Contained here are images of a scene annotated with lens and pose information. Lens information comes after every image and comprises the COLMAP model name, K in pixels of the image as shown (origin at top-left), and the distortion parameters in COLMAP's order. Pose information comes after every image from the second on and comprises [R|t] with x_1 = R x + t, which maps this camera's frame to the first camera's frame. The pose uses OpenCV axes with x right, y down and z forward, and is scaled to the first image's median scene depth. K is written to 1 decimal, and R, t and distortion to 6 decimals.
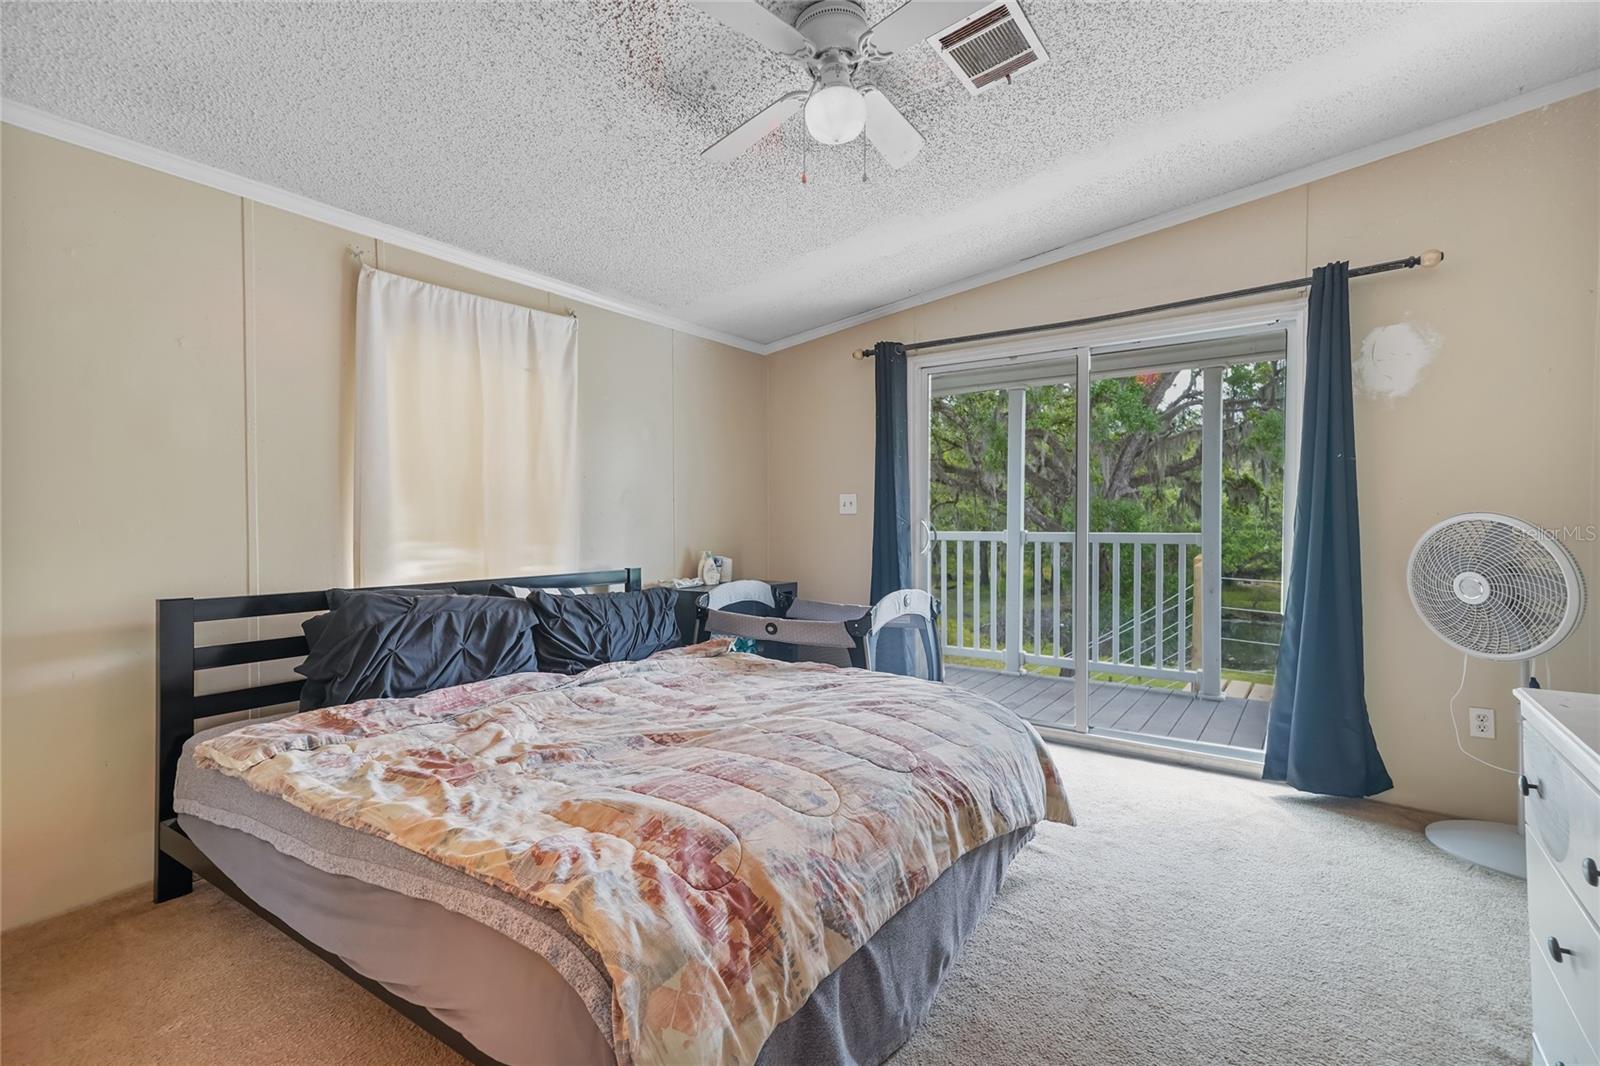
lens RADIAL K [[745.1, 0, 830.4], [0, 745.1, 531.9], [0, 0, 1]] dist [0.026389, -0.000024]
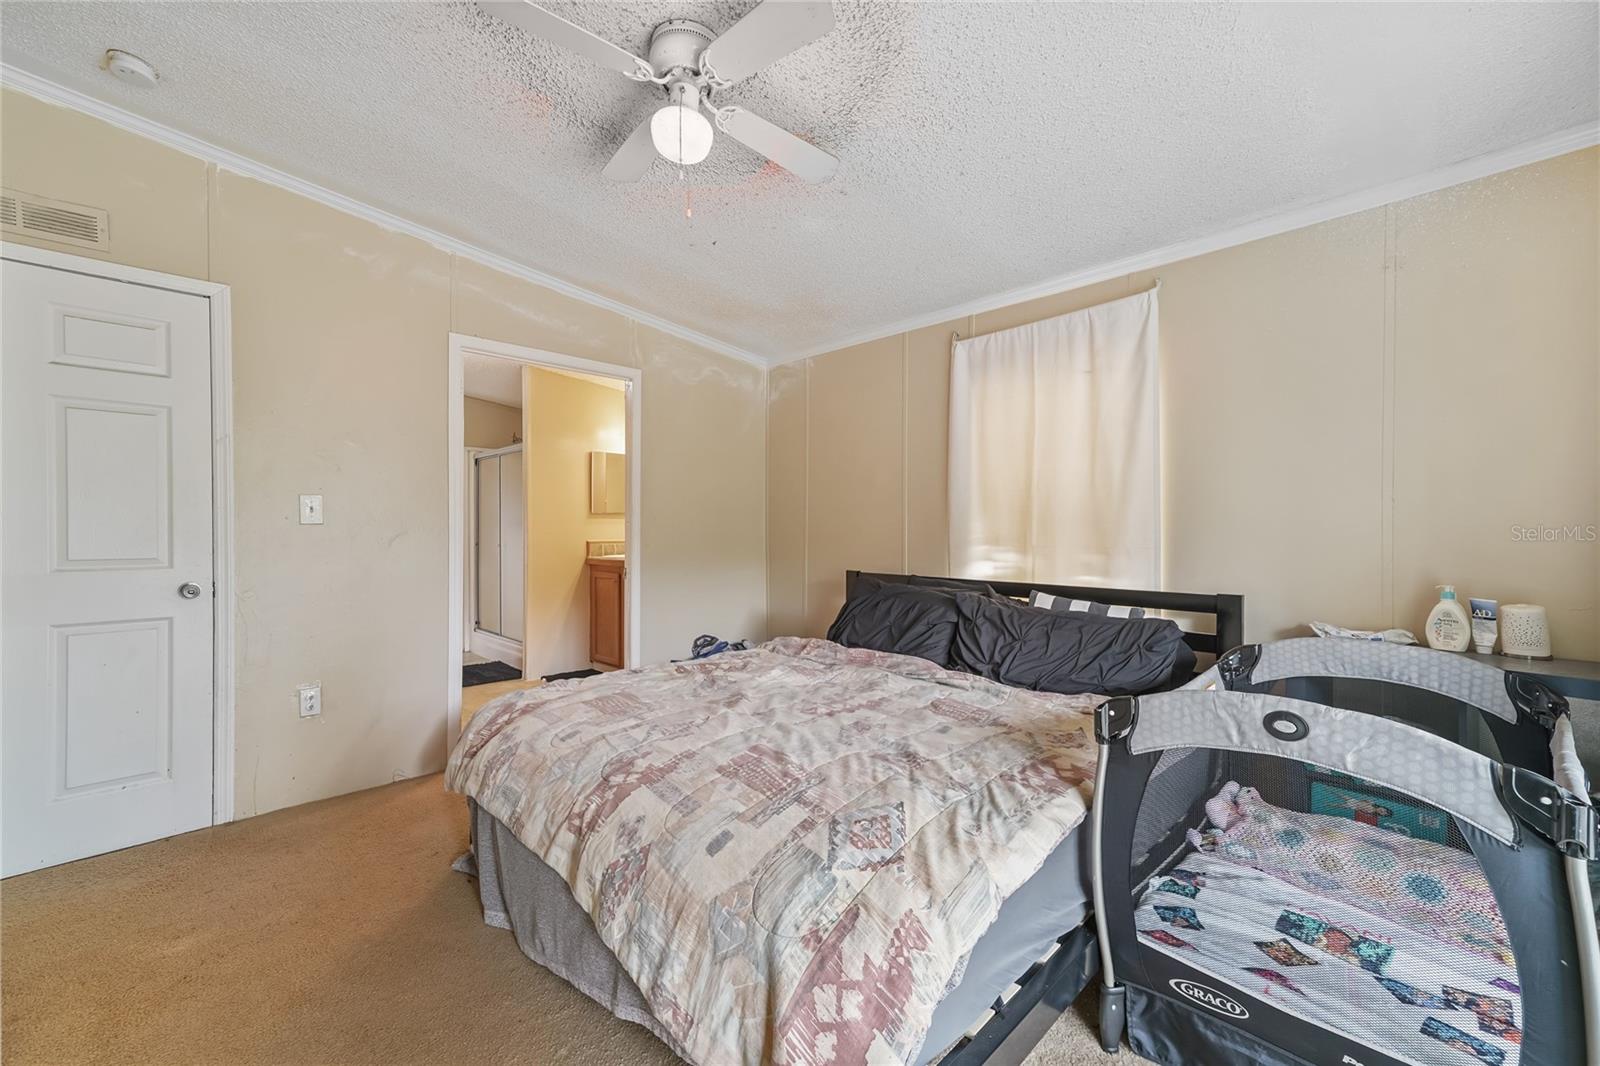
lens RADIAL K [[679.7, 0, 800.0], [0, 679.7, 533.0], [0, 0, 1]] dist [0.023599, 0.000159]
pose [[-0.219159, 0.007917, -0.975657, 0.577270], [-0.014135, 0.999836, 0.011289, -0.015558], [0.975587, 0.016265, -0.219011, 0.889223]]
